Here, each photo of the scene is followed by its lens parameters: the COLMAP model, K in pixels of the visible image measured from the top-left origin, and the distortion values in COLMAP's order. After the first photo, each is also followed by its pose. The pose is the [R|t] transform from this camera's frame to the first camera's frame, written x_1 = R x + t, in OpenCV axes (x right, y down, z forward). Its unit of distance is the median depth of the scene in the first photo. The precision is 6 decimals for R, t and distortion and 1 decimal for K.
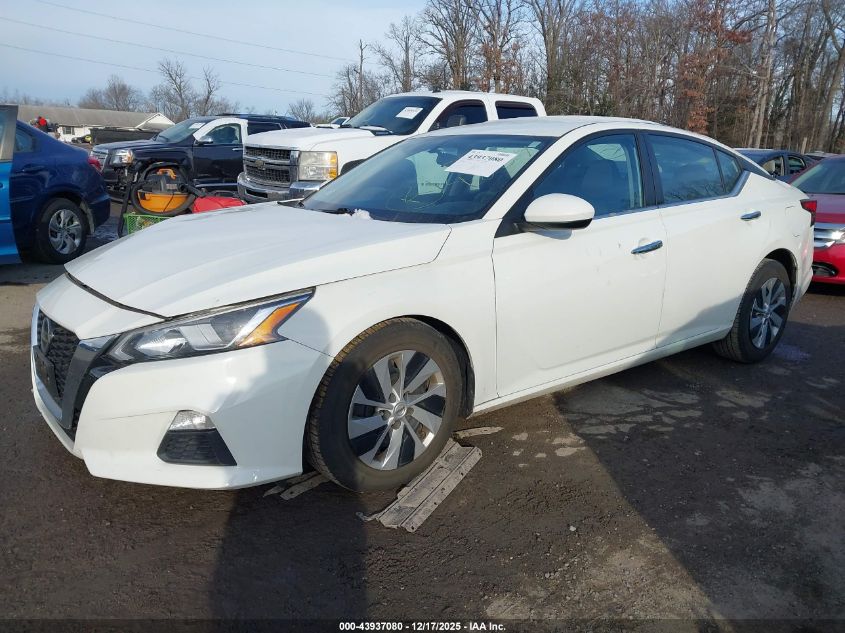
lens RADIAL K [[622.1, 0, 422.5], [0, 622.1, 316.5], [0, 0, 1]] dist [0.052405, -0.050135]
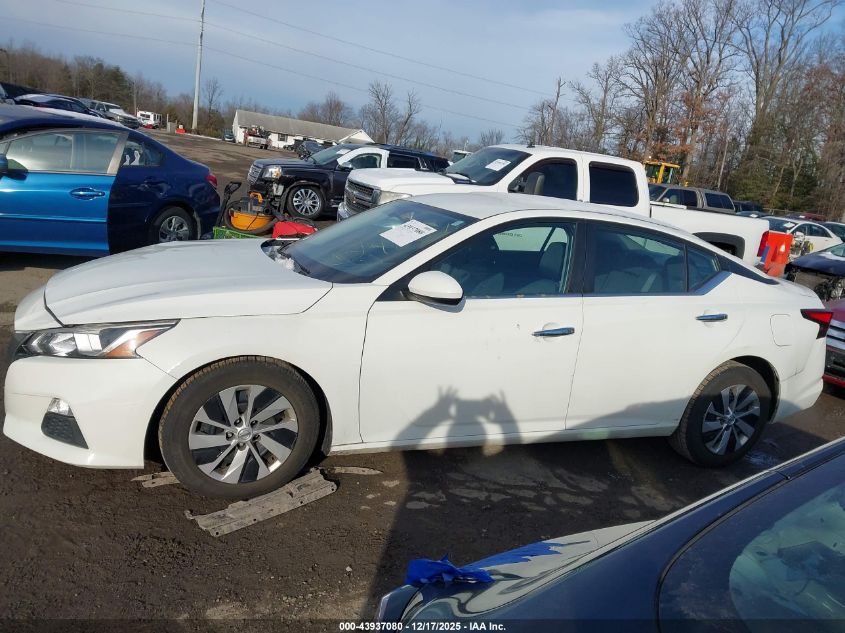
lens RADIAL K [[644.9, 0, 488.8], [0, 644.9, 317.6], [0, 0, 1]] dist [0.091423, -0.128966]
pose [[0.959475, 0.162346, -0.230329, 0.386238], [-0.172512, 0.984701, -0.024571, -0.068505], [0.222816, 0.063310, 0.972803, -0.061568]]
